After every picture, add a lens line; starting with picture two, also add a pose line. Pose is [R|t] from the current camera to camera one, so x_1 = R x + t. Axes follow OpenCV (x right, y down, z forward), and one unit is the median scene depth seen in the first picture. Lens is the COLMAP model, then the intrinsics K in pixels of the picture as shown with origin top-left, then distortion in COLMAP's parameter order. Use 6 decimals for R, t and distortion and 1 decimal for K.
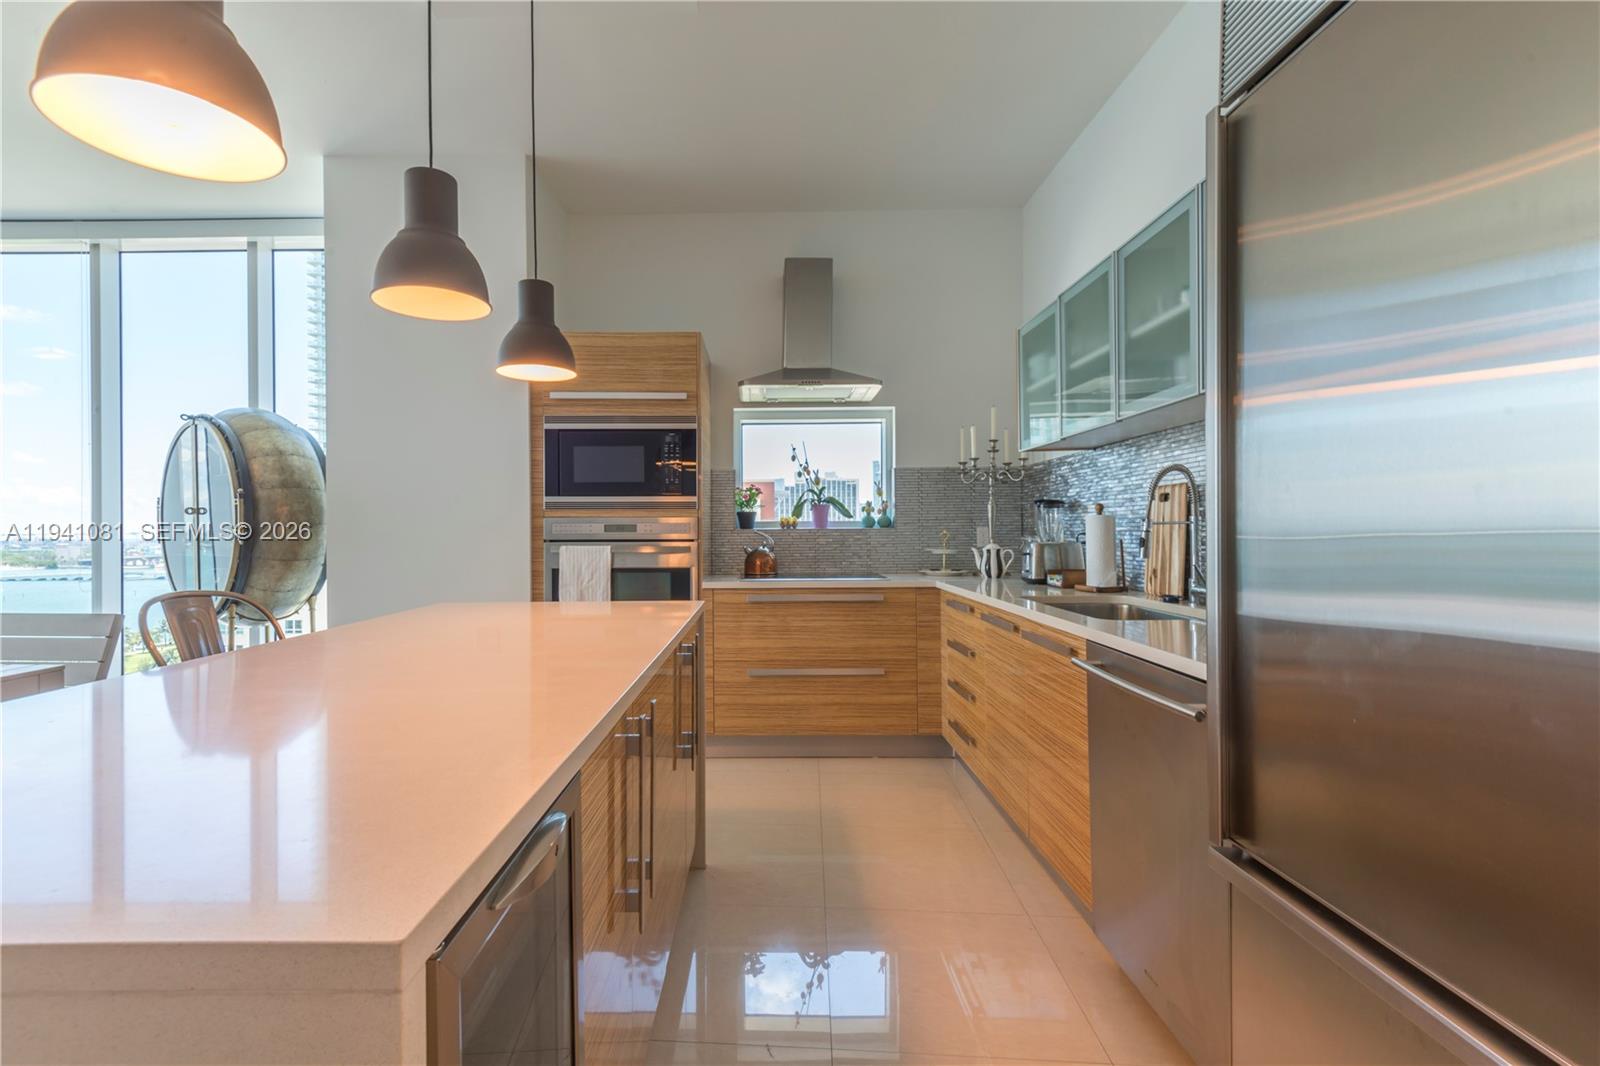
lens RADIAL K [[728.7, 0, 784.0], [0, 728.7, 532.8], [0, 0, 1]] dist [0.026395, -0.009959]
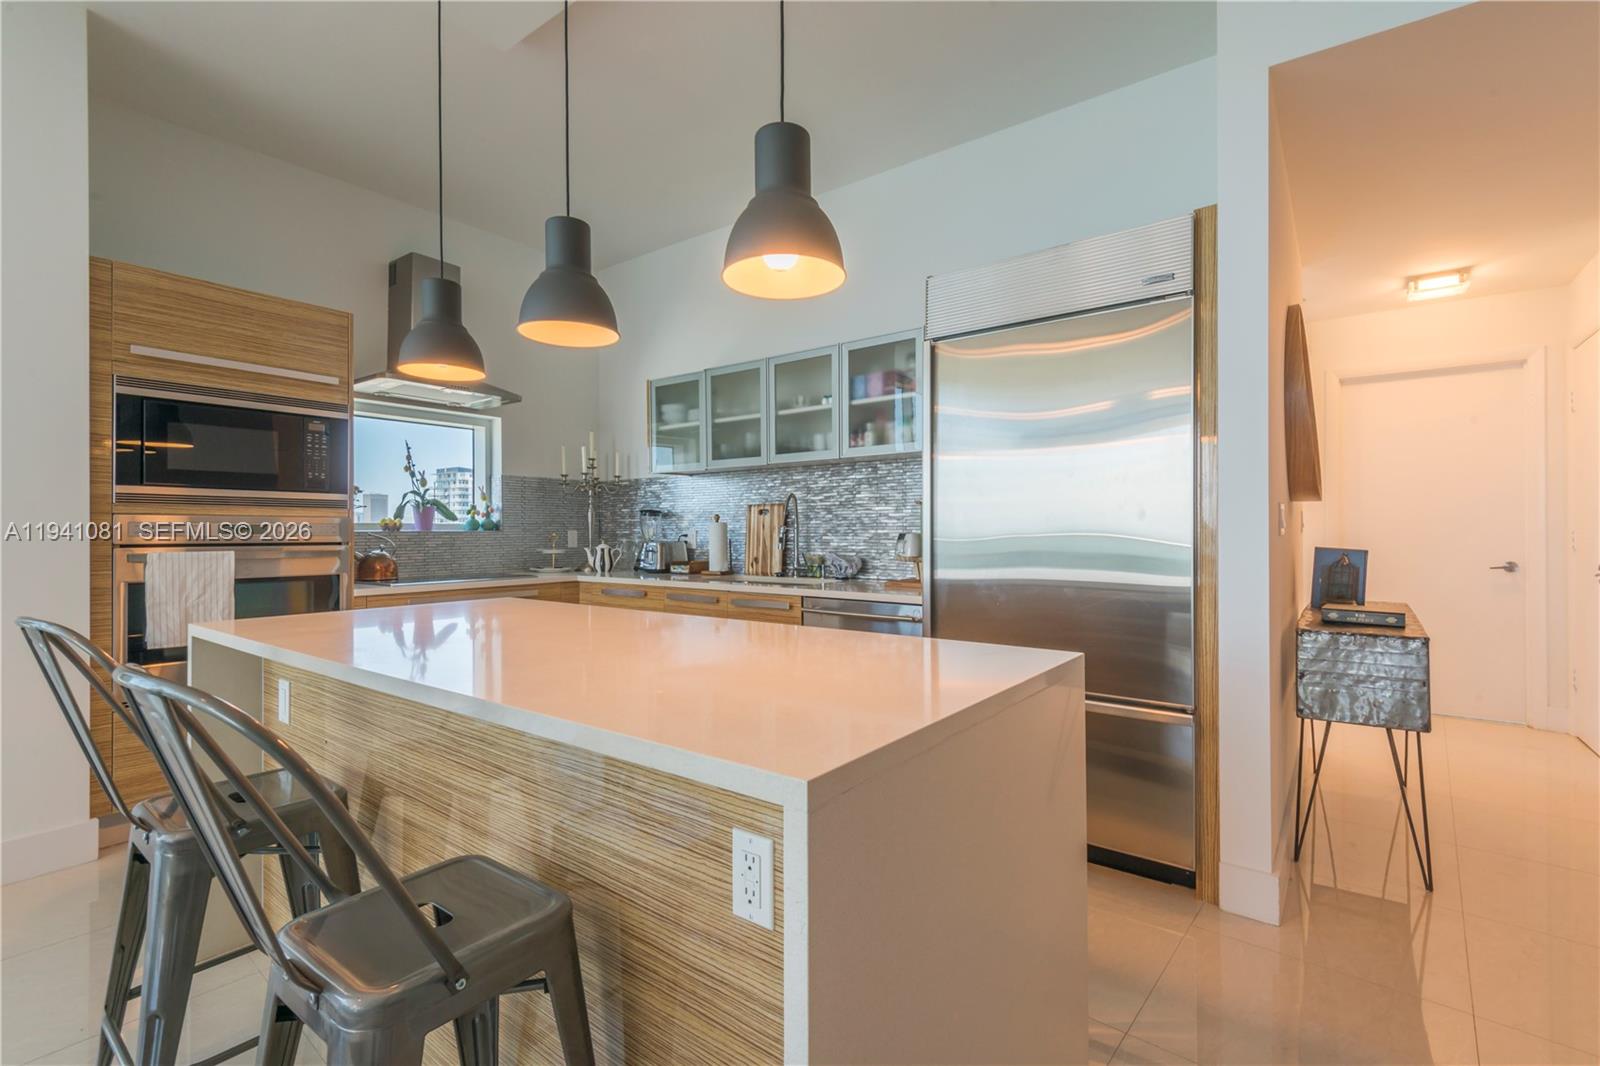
lens RADIAL K [[728.7, 0, 797.8], [0, 728.7, 536.4], [0, 0, 1]] dist [0.026395, -0.009959]
pose [[0.580423, -0.001763, 0.814313, -0.522380], [0.002482, 0.999997, 0.000396, 0.002666], [-0.814311, 0.001792, 0.580425, 0.018379]]
